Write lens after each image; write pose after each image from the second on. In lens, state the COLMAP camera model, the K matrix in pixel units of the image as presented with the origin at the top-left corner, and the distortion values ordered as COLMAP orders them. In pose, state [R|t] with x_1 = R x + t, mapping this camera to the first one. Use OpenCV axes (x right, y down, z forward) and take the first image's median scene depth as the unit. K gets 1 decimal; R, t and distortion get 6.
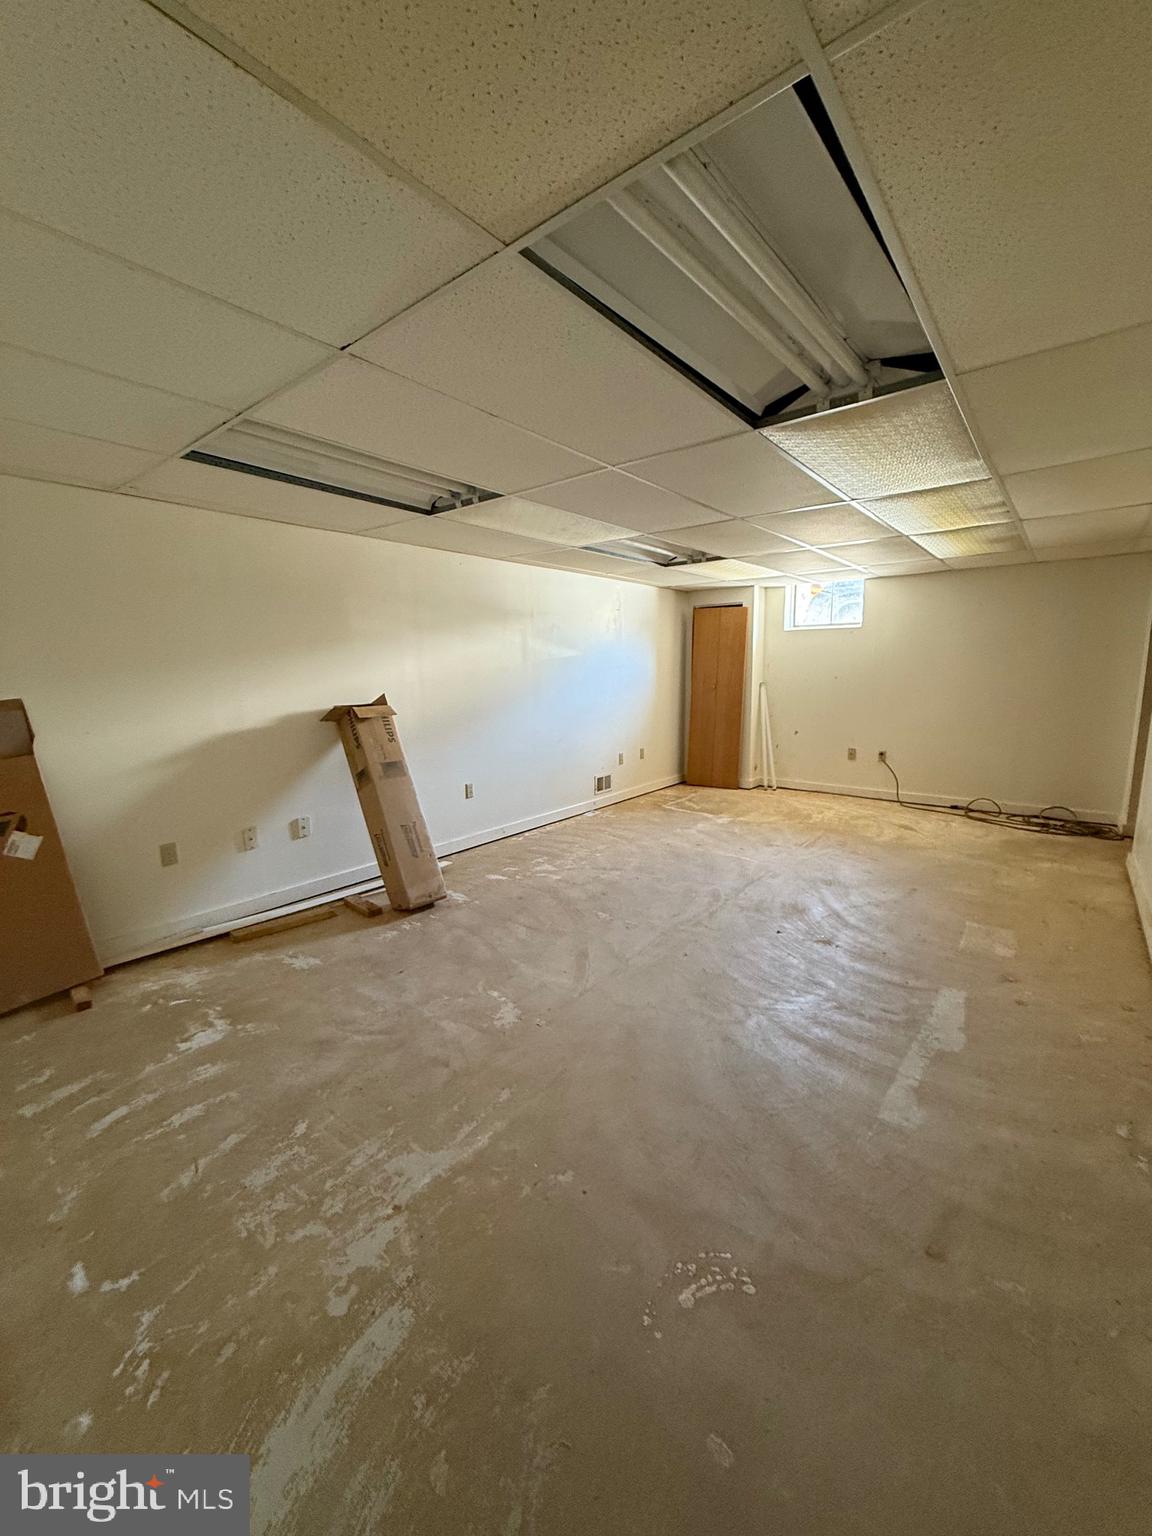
lens RADIAL K [[609.6, 0, 575.1], [0, 609.6, 765.2], [0, 0, 1]] dist [-0.001819, 0.000895]
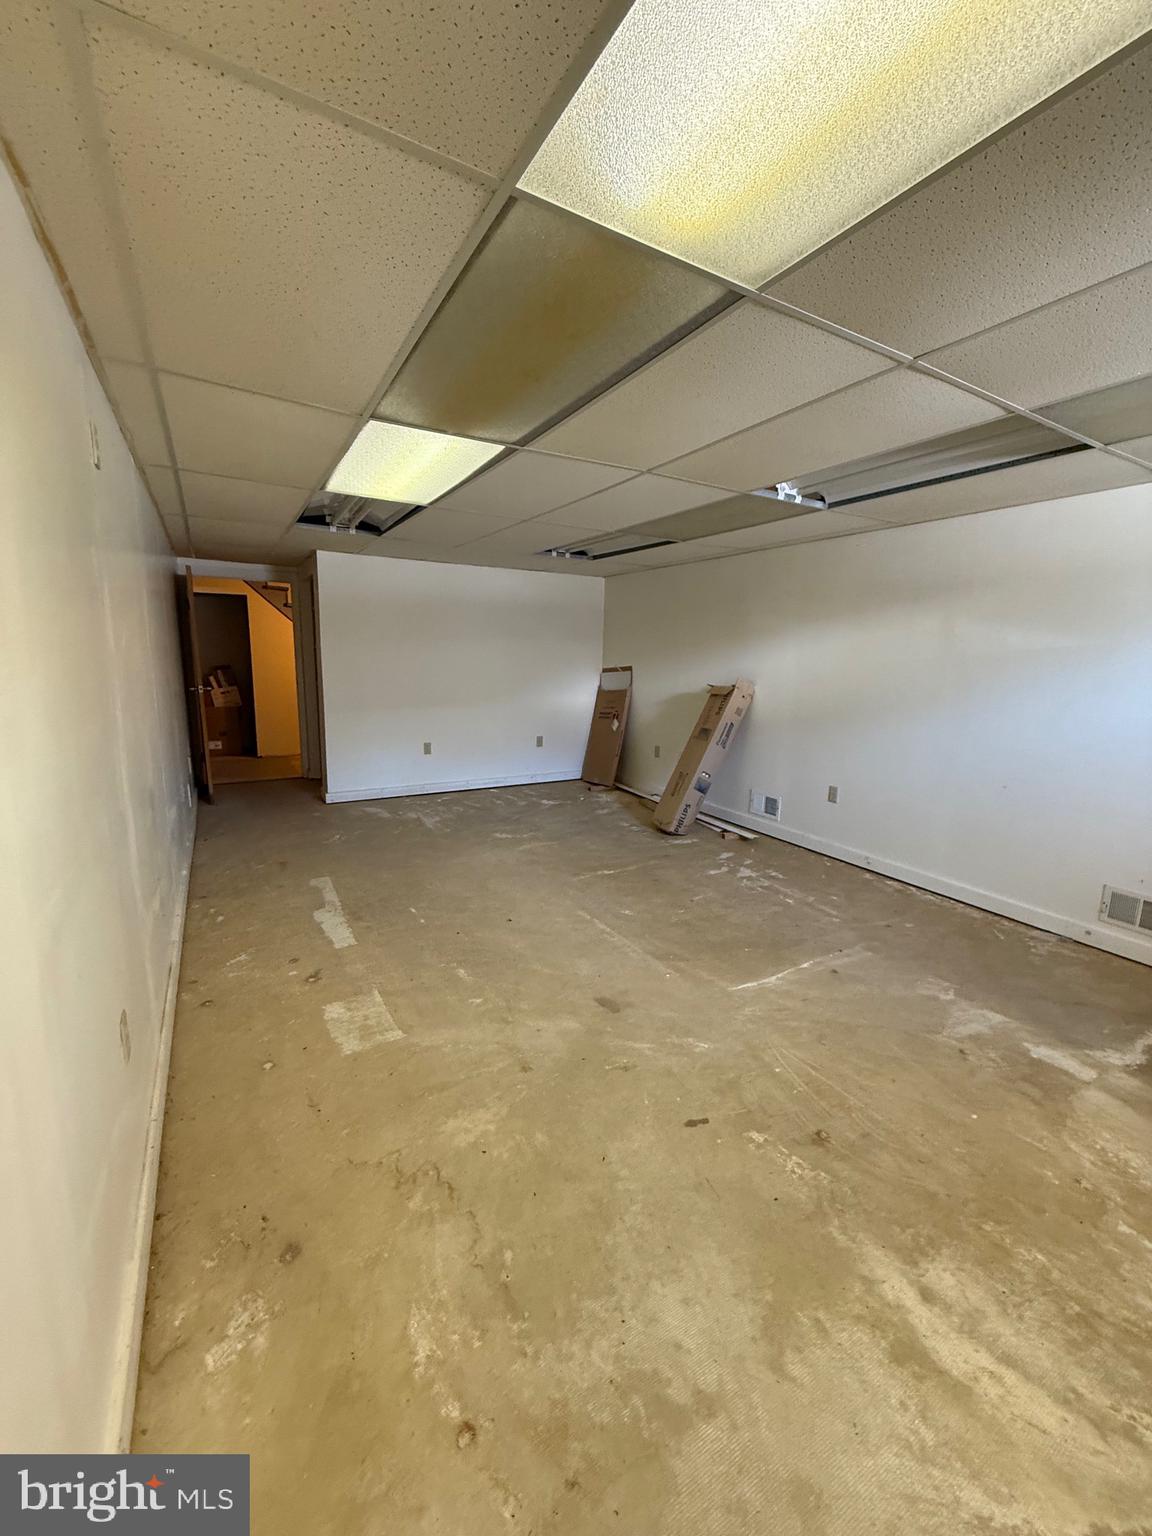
lens RADIAL K [[609.6, 0, 575.8], [0, 609.6, 767.8], [0, 0, 1]] dist [-0.001819, 0.000895]
pose [[-0.353334, 0.179796, -0.918057, 1.204912], [-0.164930, 0.954013, 0.250315, -0.244146], [0.920844, 0.239860, -0.307432, 1.384039]]
